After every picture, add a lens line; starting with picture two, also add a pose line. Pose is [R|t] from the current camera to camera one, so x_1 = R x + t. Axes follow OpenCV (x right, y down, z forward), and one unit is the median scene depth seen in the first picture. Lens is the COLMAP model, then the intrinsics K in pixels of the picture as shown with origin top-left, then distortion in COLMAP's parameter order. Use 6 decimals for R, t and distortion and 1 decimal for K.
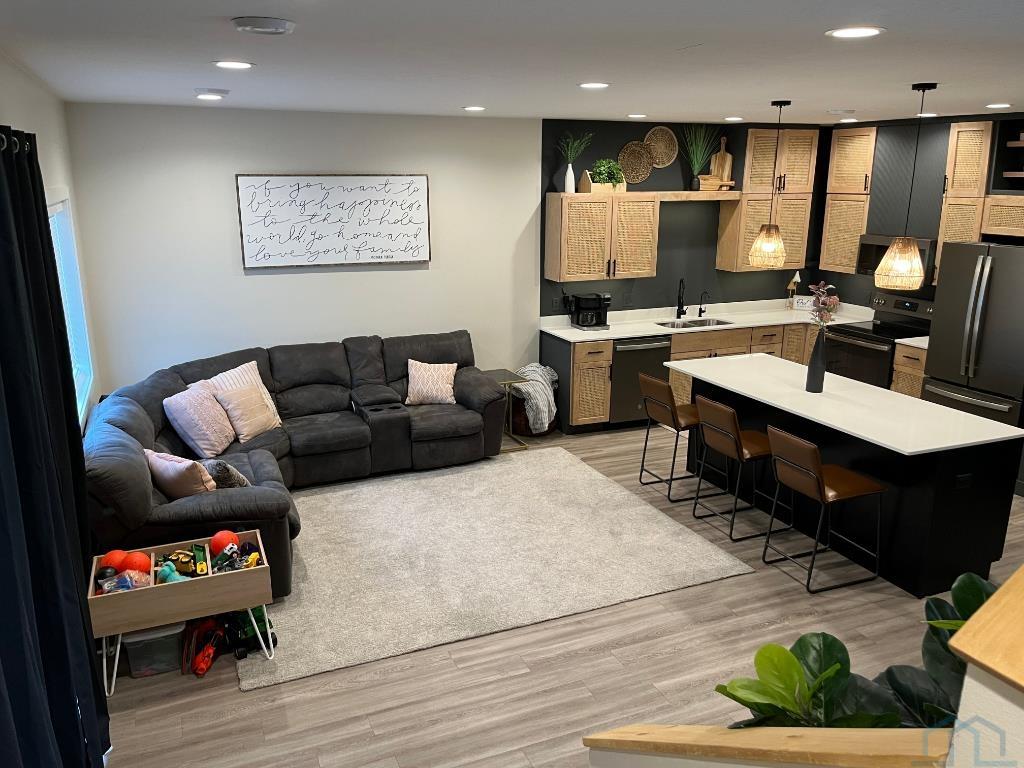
lens RADIAL K [[802.4, 0, 503.0], [0, 802.4, 386.0], [0, 0, 1]] dist [0.076432, -0.098301]
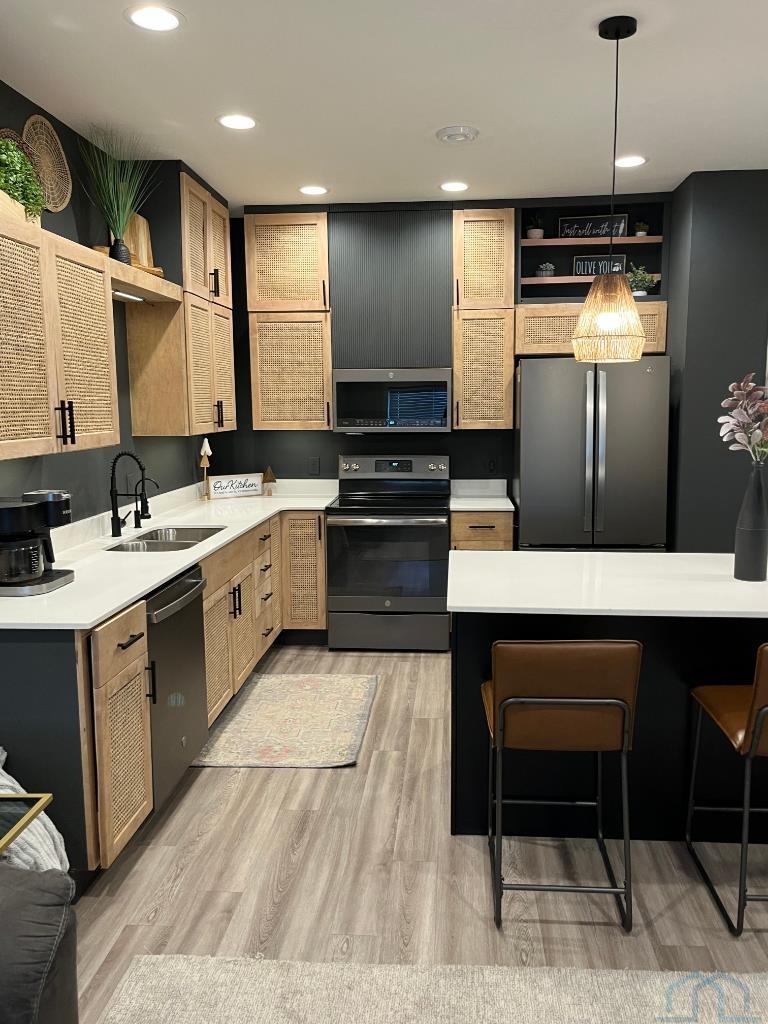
lens RADIAL K [[787.1, 0, 390.1], [0, 787.1, 511.4], [0, 0, 1]] dist [0.033519, -0.048364]
pose [[0.461794, -0.129653, 0.877460, -0.141426], [0.234215, 0.971972, 0.020354, -0.081786], [-0.855505, 0.196115, 0.479217, 0.742246]]
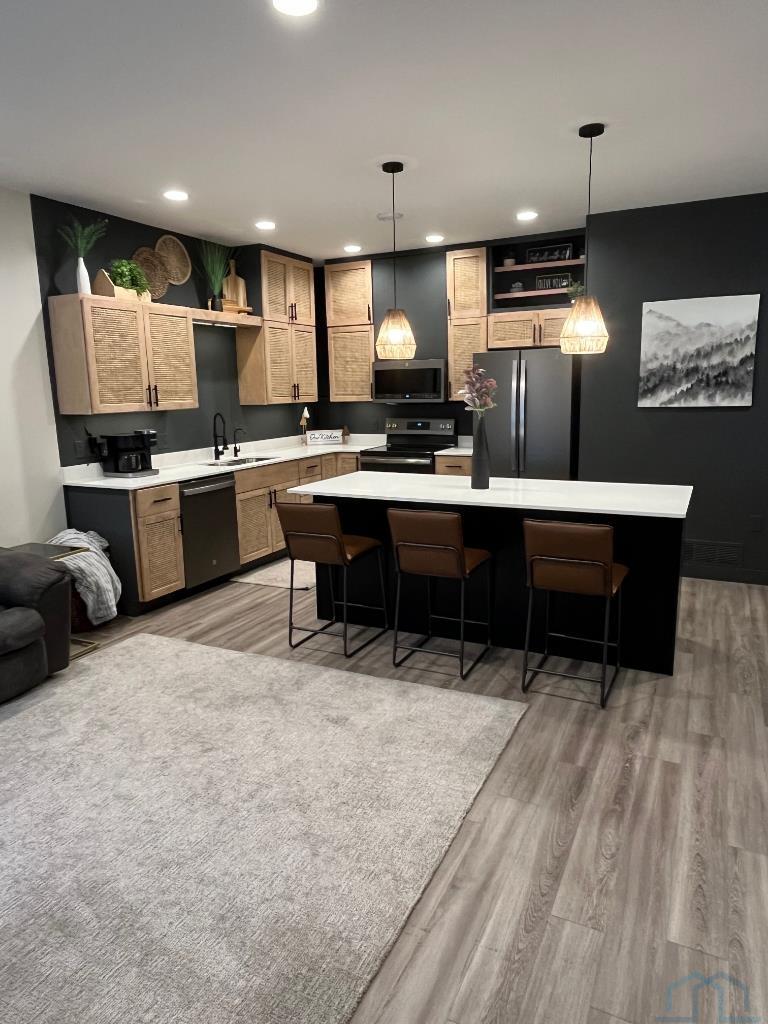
lens RADIAL K [[662.9, 0, 382.3], [0, 662.9, 512.3], [0, 0, 1]] dist [0.002308, 0.000182]
pose [[0.761609, -0.140490, 0.632625, -0.131029], [0.186874, 0.982360, -0.006817, 0.013553], [-0.620508, 0.123413, 0.774428, 0.393946]]
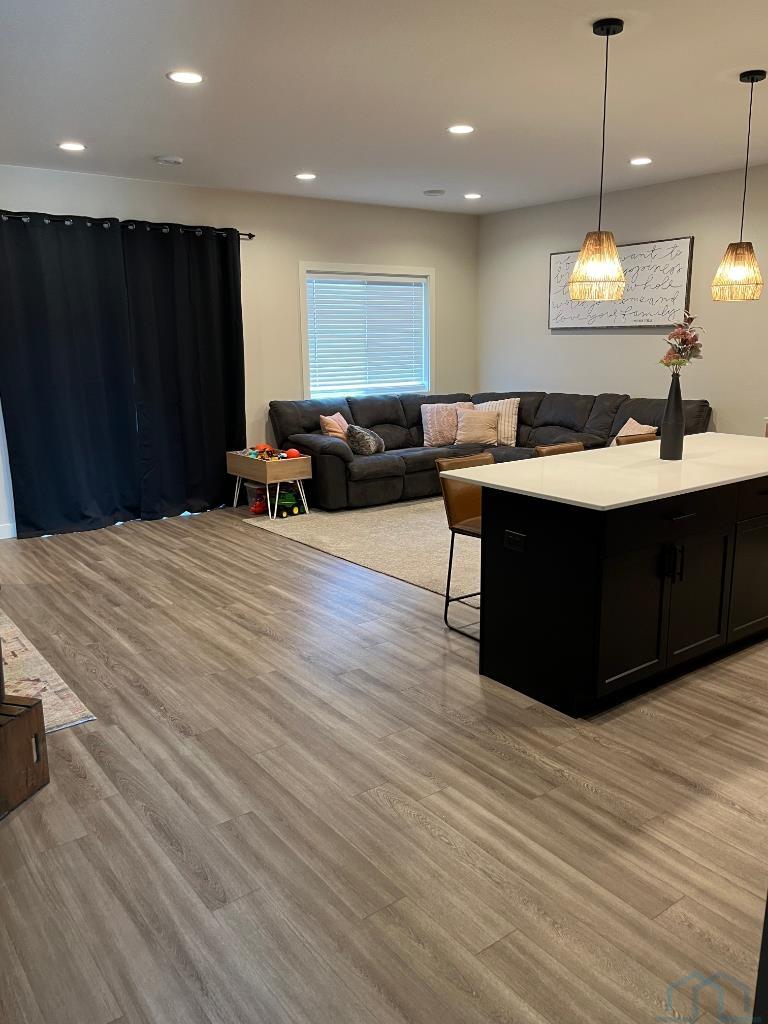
lens RADIAL K [[801.9, 0, 400.9], [0, 801.9, 500.4], [0, 0, 1]] dist [0.076522, -0.102208]
pose [[0.252712, 0.191373, -0.948426, 0.818067], [-0.234856, 0.963060, 0.131748, 0.002246], [0.938605, 0.189449, 0.288323, 0.435251]]
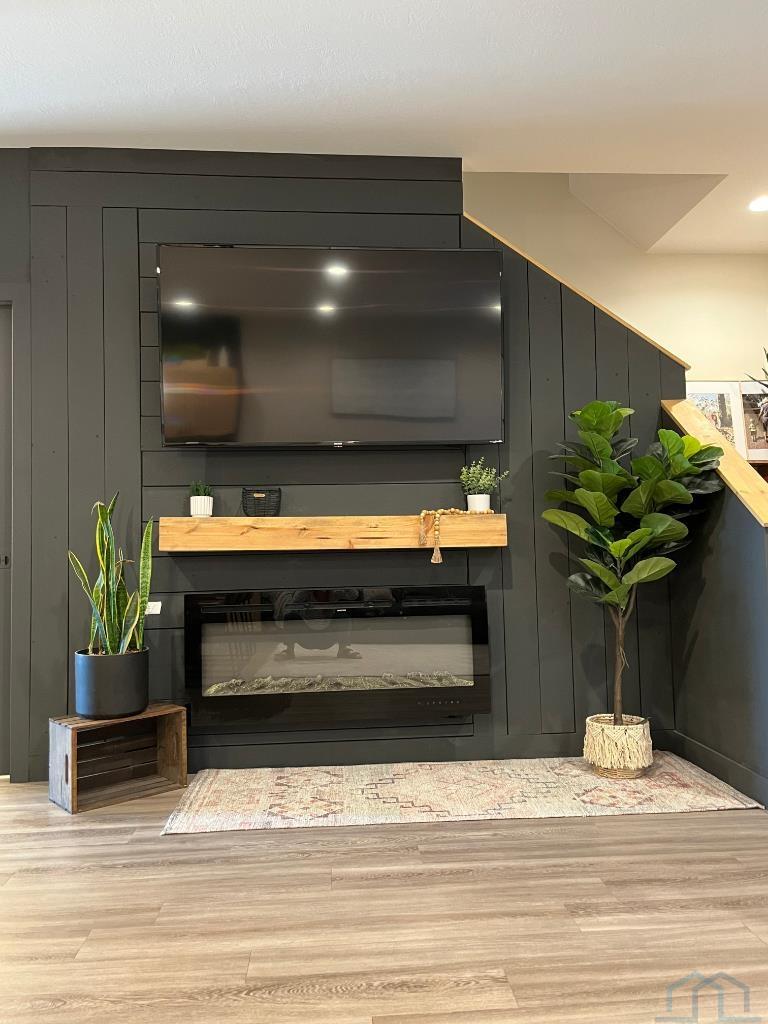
lens RADIAL K [[787.1, 0, 390.1], [0, 787.1, 511.4], [0, 0, 1]] dist [0.033519, -0.048364]
pose [[-0.949675, 0.028293, 0.311957, 0.101372], [0.094223, 0.975591, 0.198355, 0.011409], [-0.298731, 0.217766, -0.929160, 0.724336]]
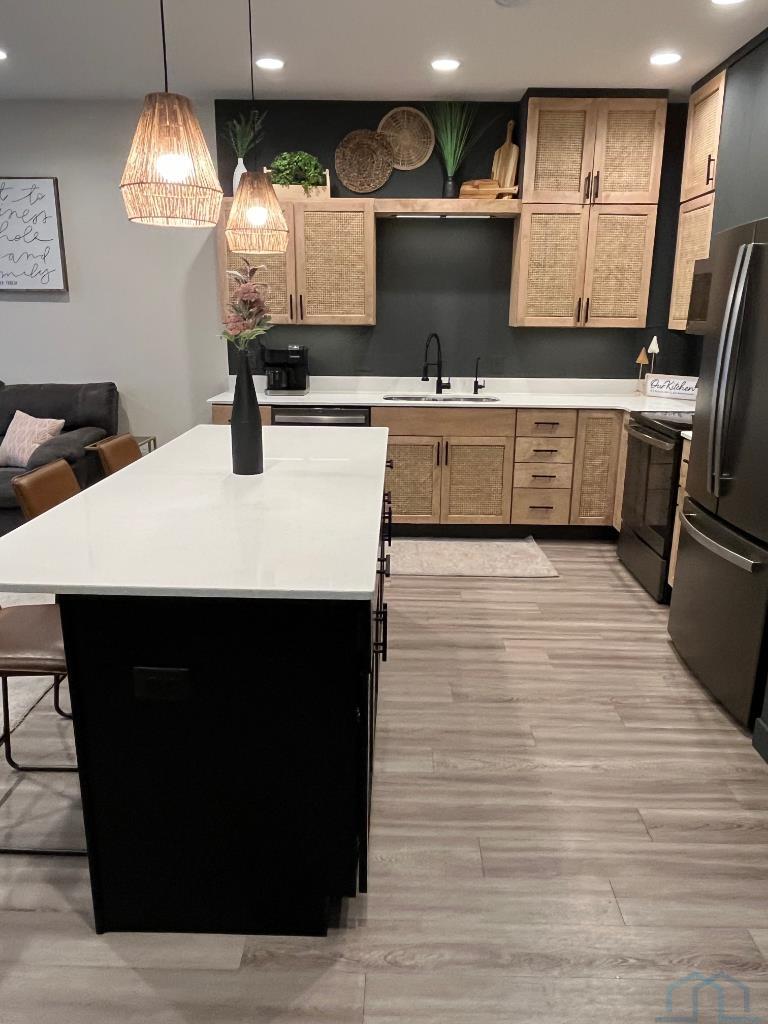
lens RADIAL K [[745.2, 0, 388.5], [0, 745.2, 515.9], [0, 0, 1]] dist [0.003004, -0.001971]
pose [[0.914256, 0.112814, -0.389114, 0.520056], [-0.109195, 0.993522, 0.031485, 0.007376], [0.390145, 0.013703, 0.920652, 0.458379]]
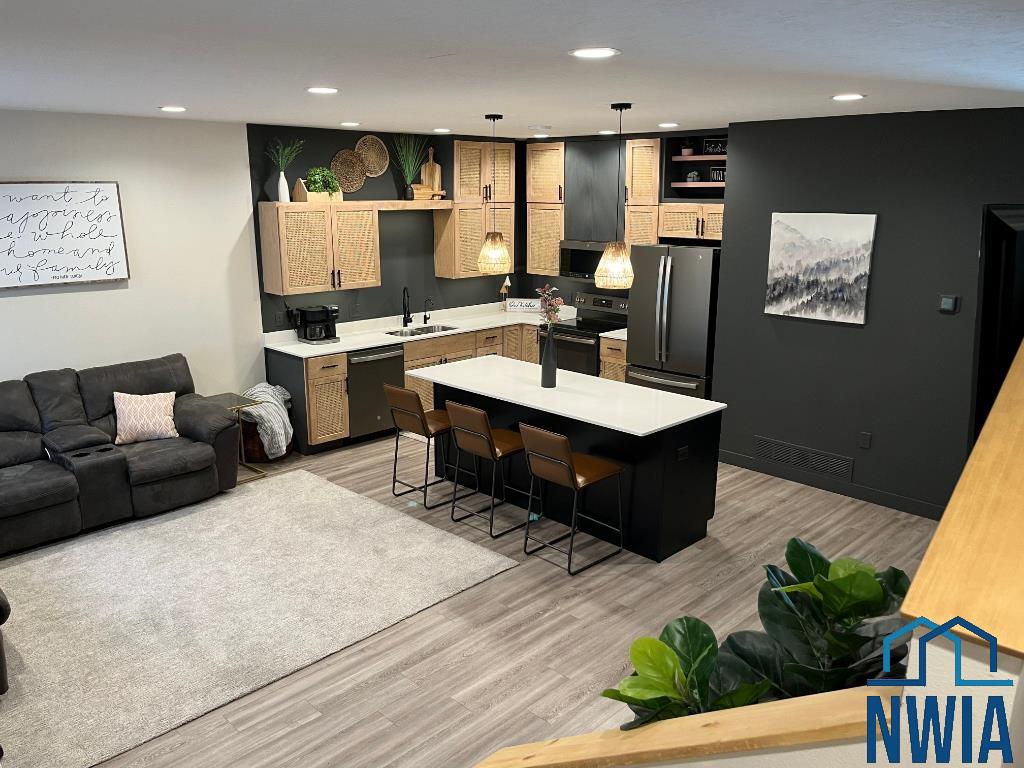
lens RADIAL K [[801.9, 0, 512.0], [0, 801.9, 384.0], [0, 0, 1]] dist [0.076522, -0.102208]
pose [[0.925320, -0.090404, 0.368252, -0.041226], [0.095172, 0.995447, 0.005235, -0.005678], [-0.367049, 0.030203, 0.929711, 0.023327]]
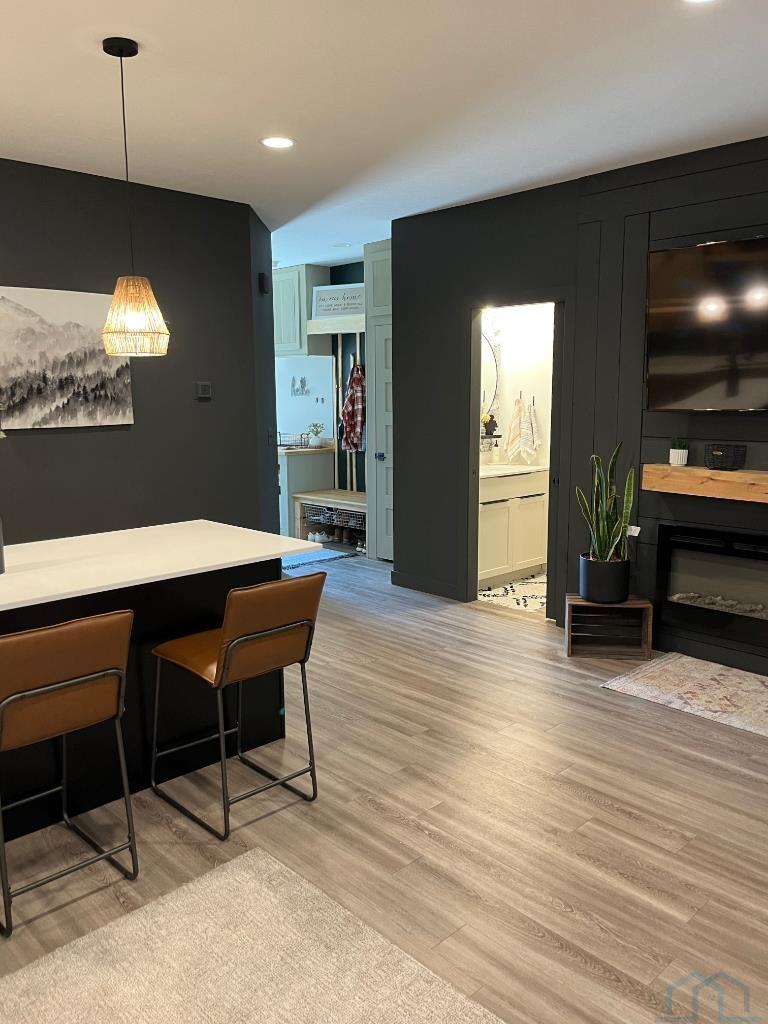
lens RADIAL K [[787.1, 0, 390.1], [0, 787.1, 511.4], [0, 0, 1]] dist [0.033519, -0.048364]
pose [[-0.360943, -0.147364, 0.920871, -0.136743], [0.240423, 0.939355, 0.244558, -0.073522], [-0.901064, 0.309670, -0.303624, 0.712162]]
